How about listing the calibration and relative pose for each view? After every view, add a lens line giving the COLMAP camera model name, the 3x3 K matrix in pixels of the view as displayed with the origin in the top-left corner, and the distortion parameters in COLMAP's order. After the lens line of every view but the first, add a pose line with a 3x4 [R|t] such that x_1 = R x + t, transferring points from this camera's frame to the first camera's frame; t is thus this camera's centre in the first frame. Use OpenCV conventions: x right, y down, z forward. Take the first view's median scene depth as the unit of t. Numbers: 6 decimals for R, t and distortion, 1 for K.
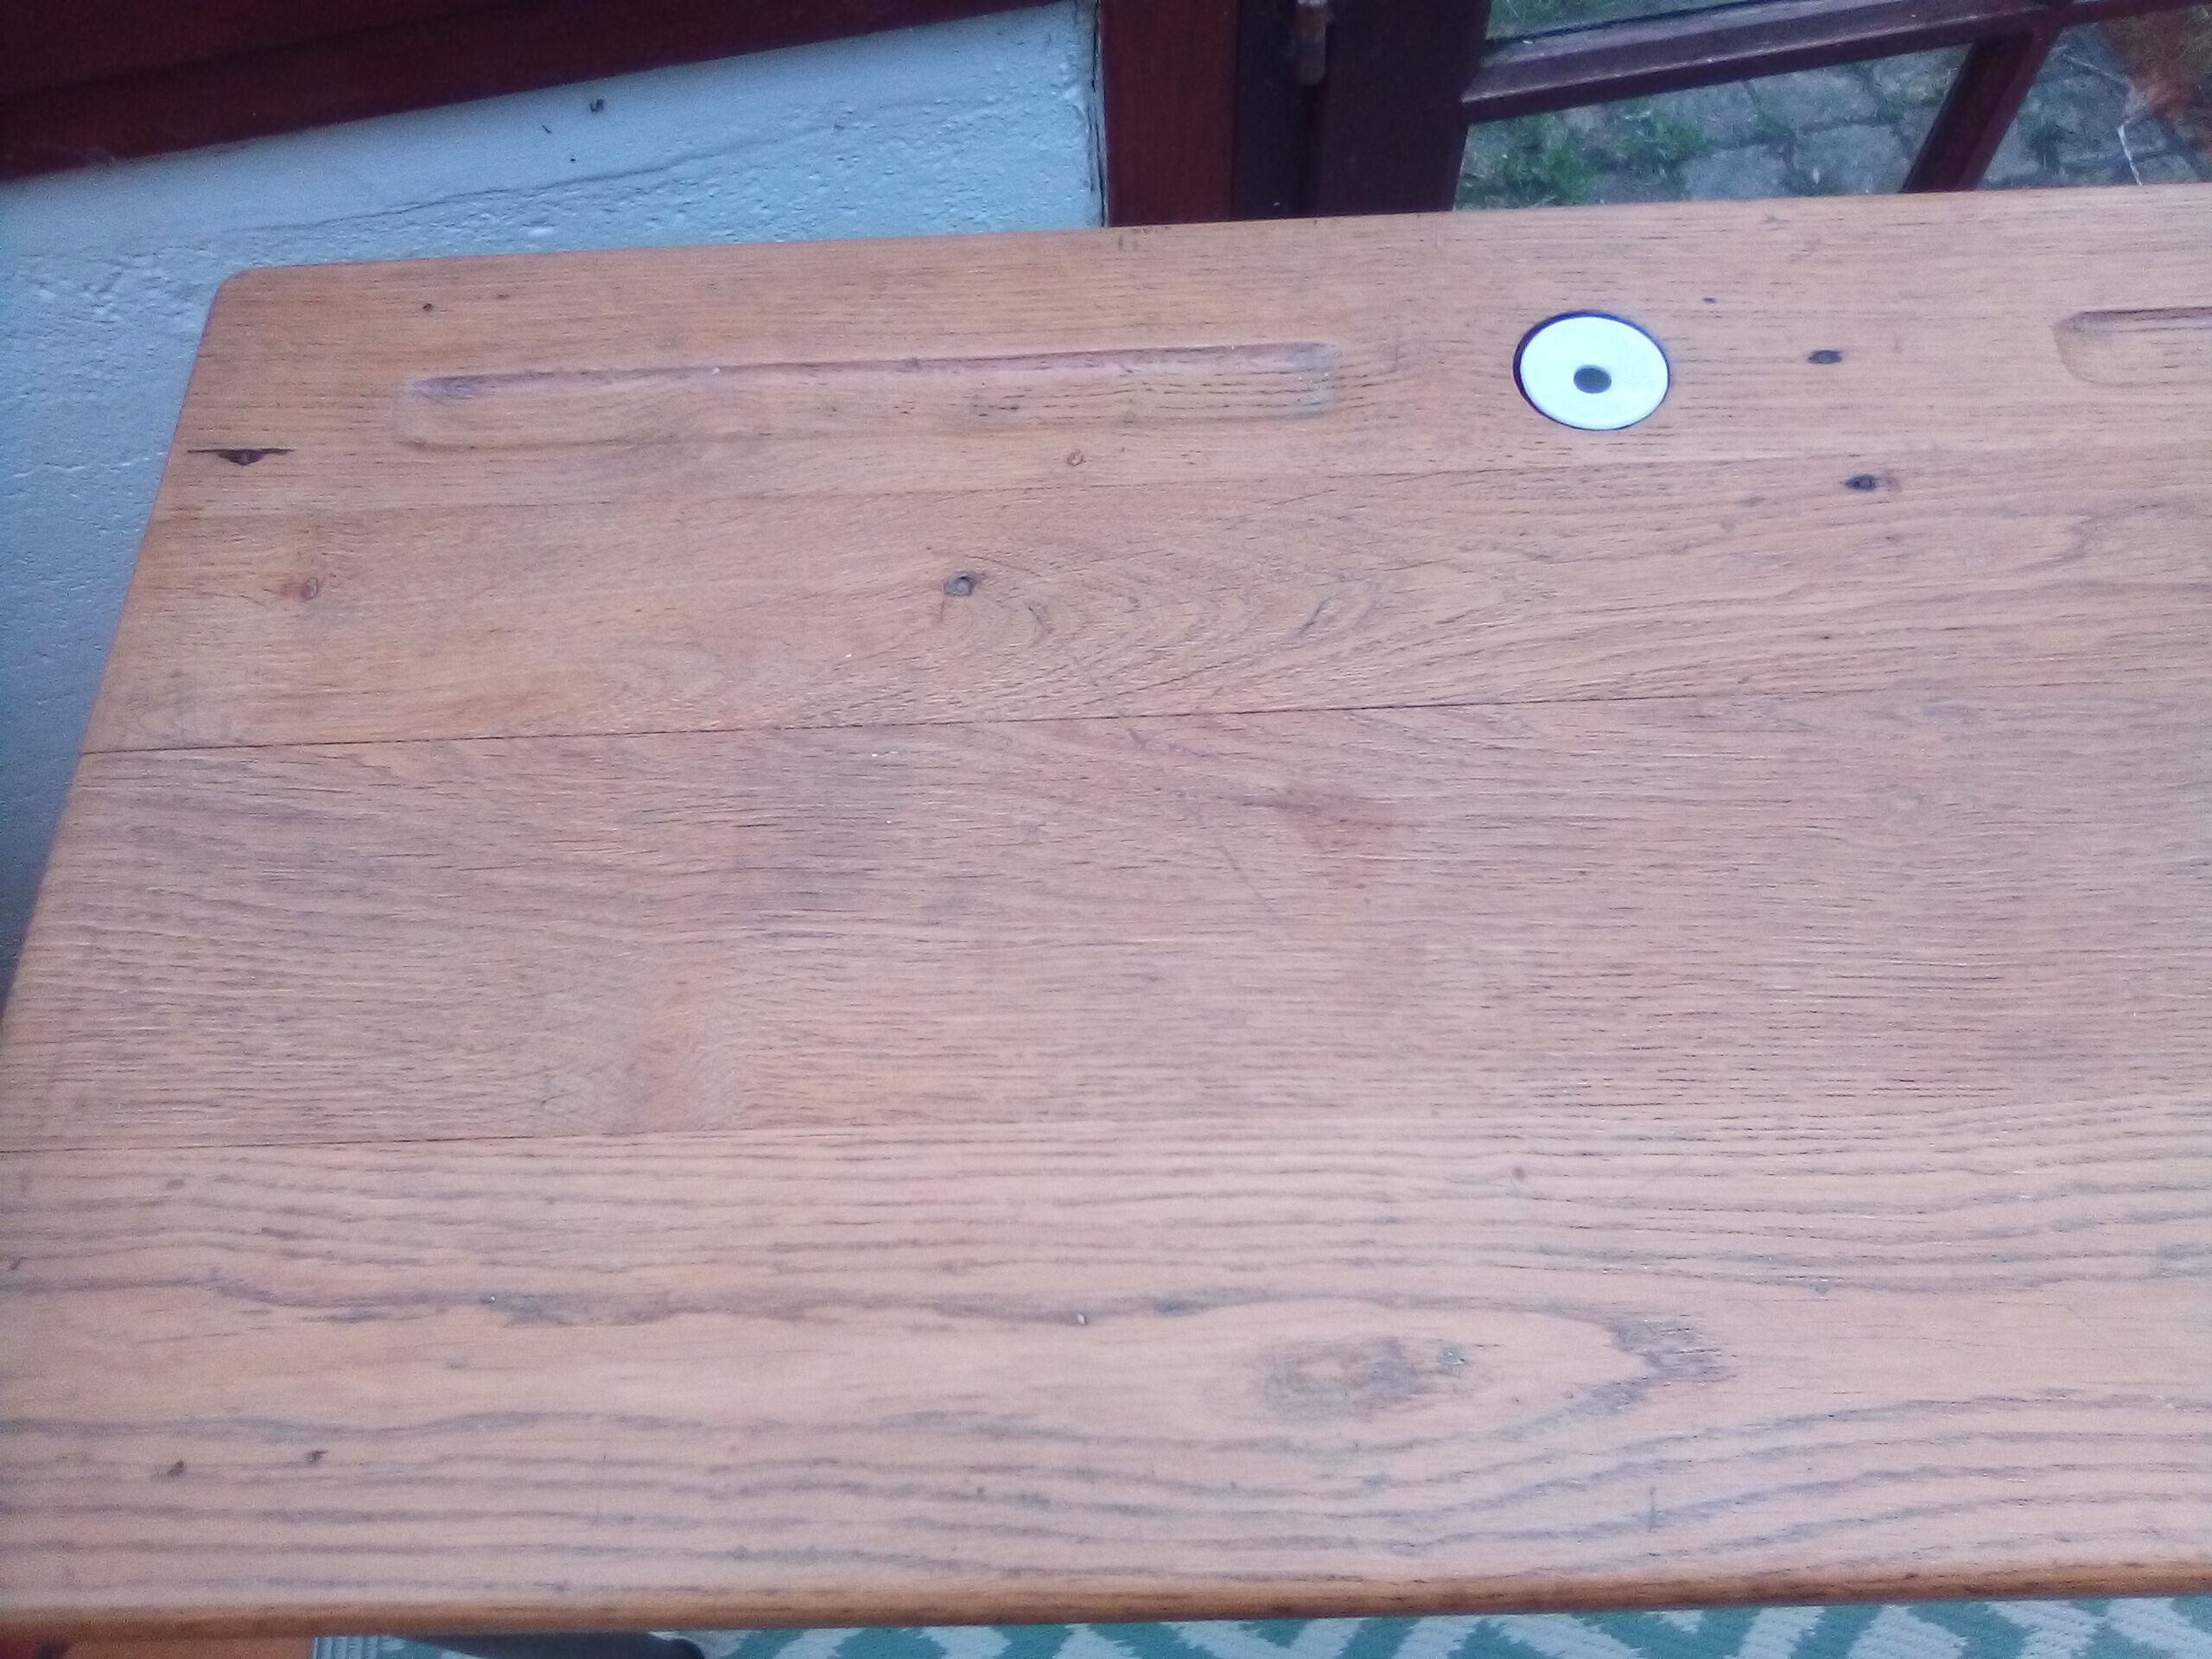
lens RADIAL K [[1773.8, 0, 1097.3], [0, 1773.8, 832.5], [0, 0, 1]] dist [0.072170, -0.163097]
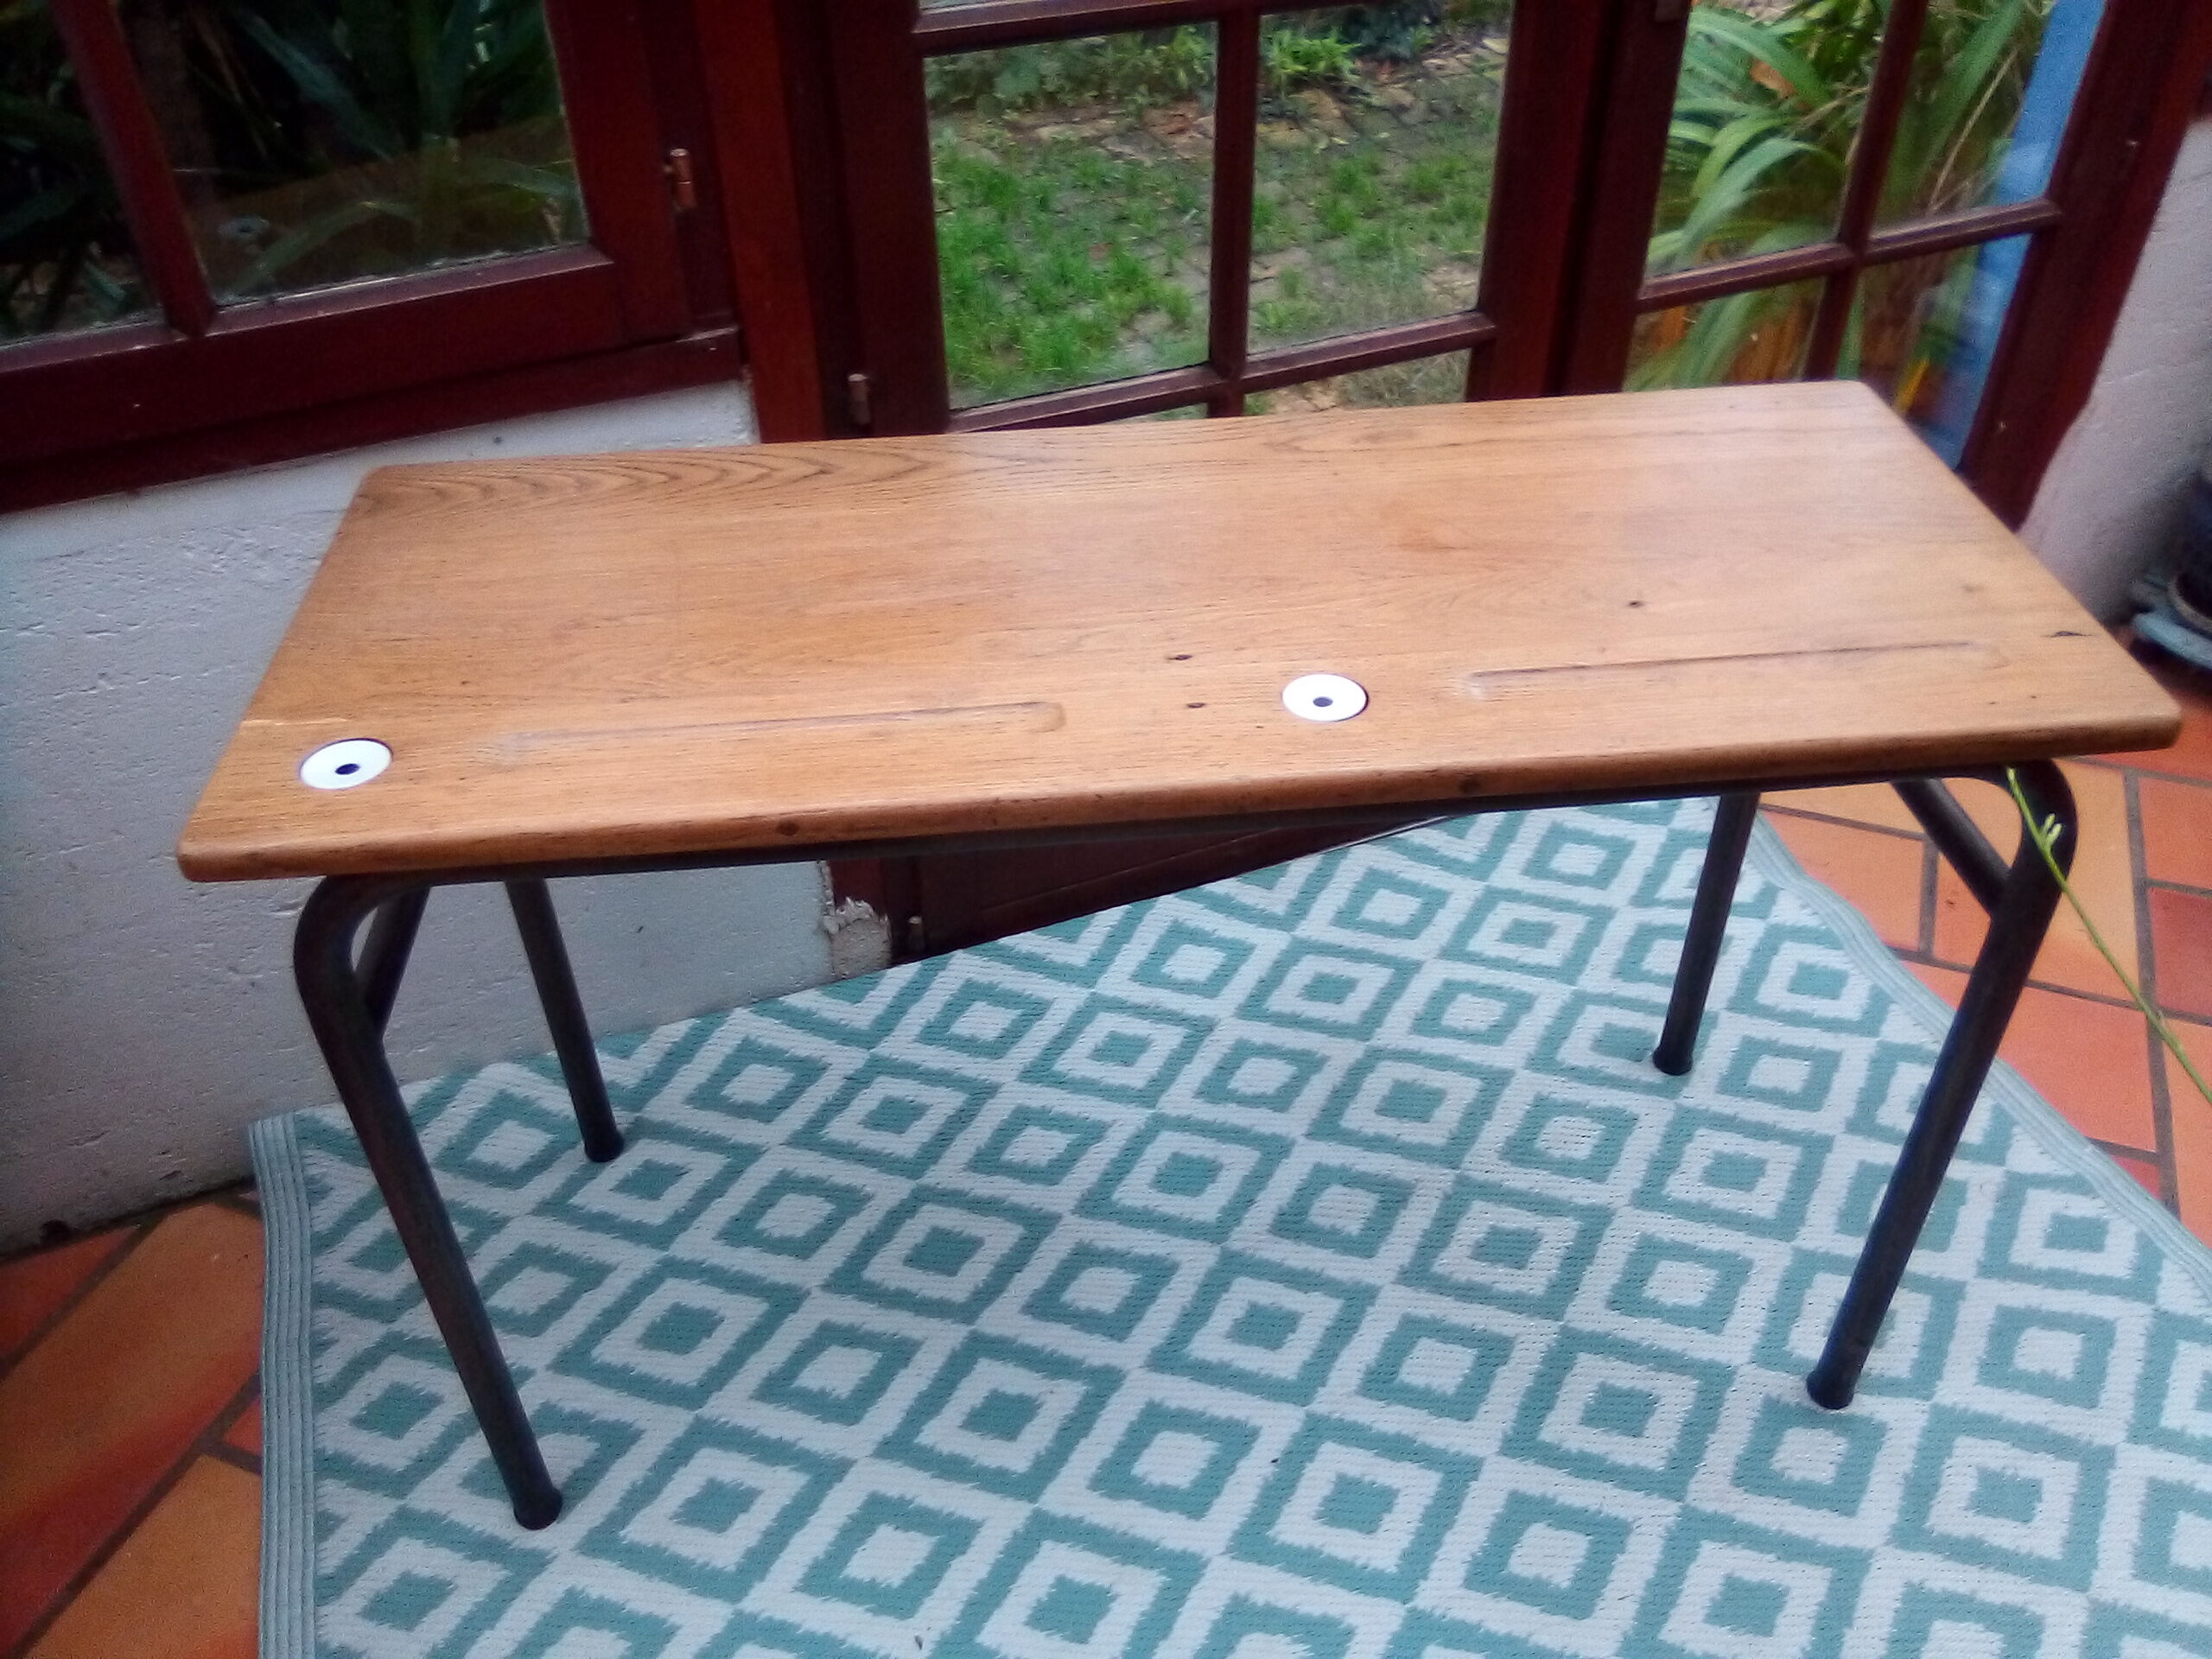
lens RADIAL K [[1773.8, 0, 1097.3], [0, 1773.8, 832.5], [0, 0, 1]] dist [0.072170, -0.163097]
pose [[0.980177, -0.107797, 0.166229, -0.010563], [0.168302, 0.895716, -0.411543, 1.212664], [-0.104531, 0.431361, 0.896103, -0.874607]]
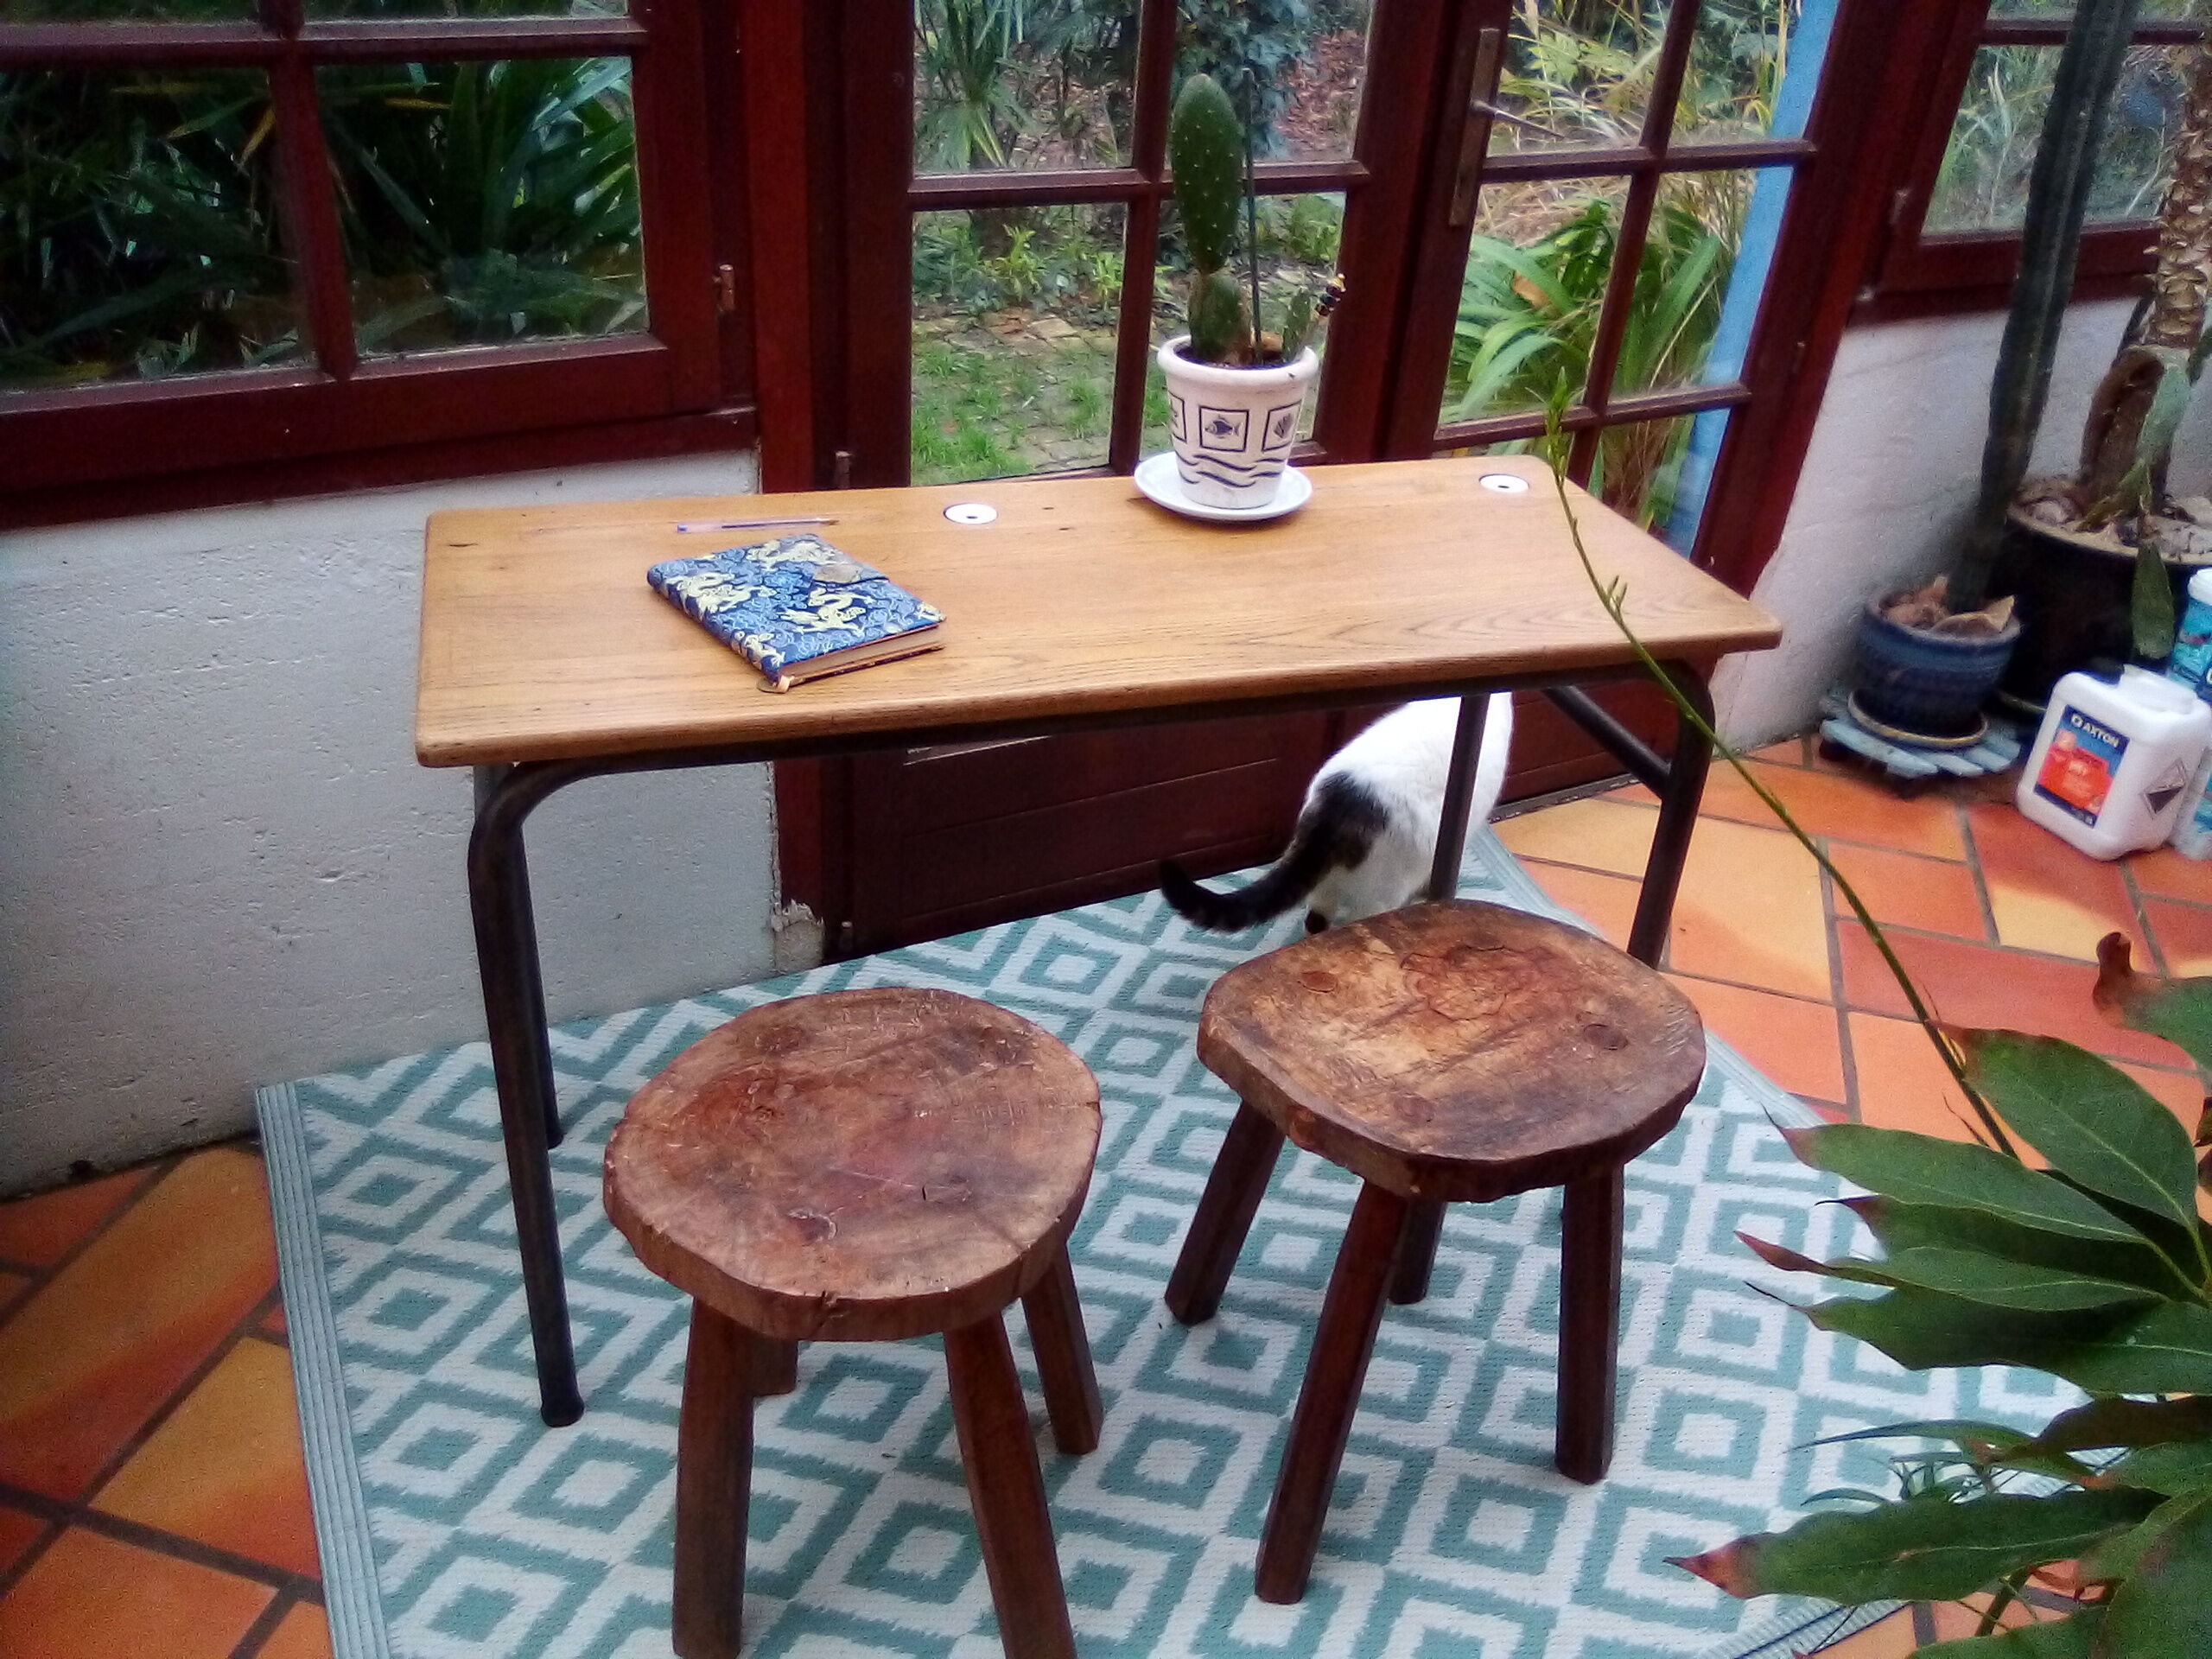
lens RADIAL K [[1778.1, 0, 1109.2], [0, 1778.1, 840.1], [0, 0, 1]] dist [0.076535, -0.169182]
pose [[0.950652, -0.068973, 0.302494, -0.460676], [0.215577, 0.848023, -0.484132, 1.838060], [-0.223130, 0.525452, 0.821044, -1.261349]]
